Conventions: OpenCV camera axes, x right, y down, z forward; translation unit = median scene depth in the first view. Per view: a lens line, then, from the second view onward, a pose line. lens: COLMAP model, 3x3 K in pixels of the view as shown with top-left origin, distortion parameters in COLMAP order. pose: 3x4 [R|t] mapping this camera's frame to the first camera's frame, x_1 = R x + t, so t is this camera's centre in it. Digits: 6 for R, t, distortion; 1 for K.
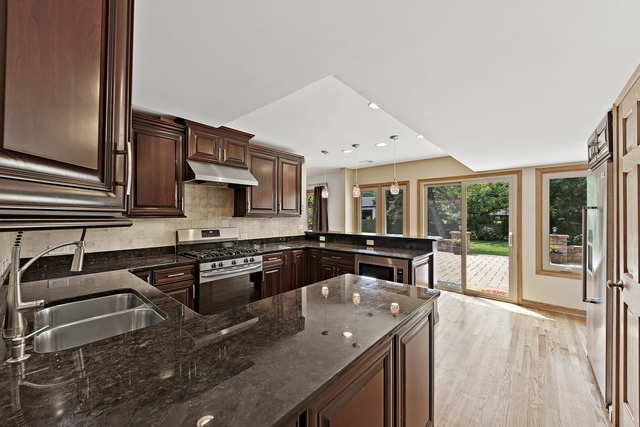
lens RADIAL K [[247.5, 0, 322.8], [0, 247.5, 213.1], [0, 0, 1]] dist [0.016290, 0.000084]
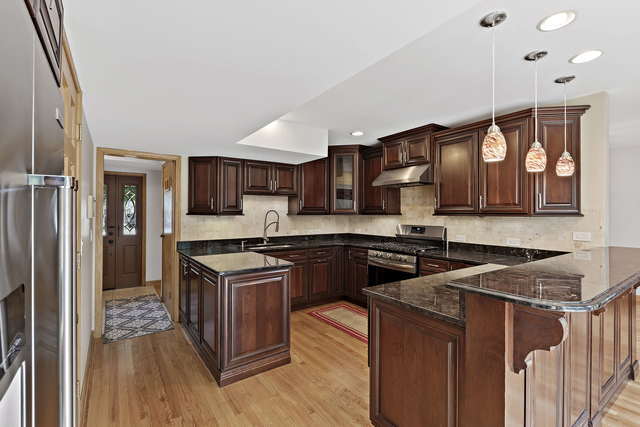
lens RADIAL K [[297.0, 0, 321.9], [0, 297.0, 213.7], [0, 0, 1]] dist [-0.000663, -0.000021]
pose [[-0.243562, 0.003463, -0.969879, 0.851516], [0.004574, 0.999987, 0.002422, 0.005282], [0.969874, -0.003846, -0.243575, 0.875502]]
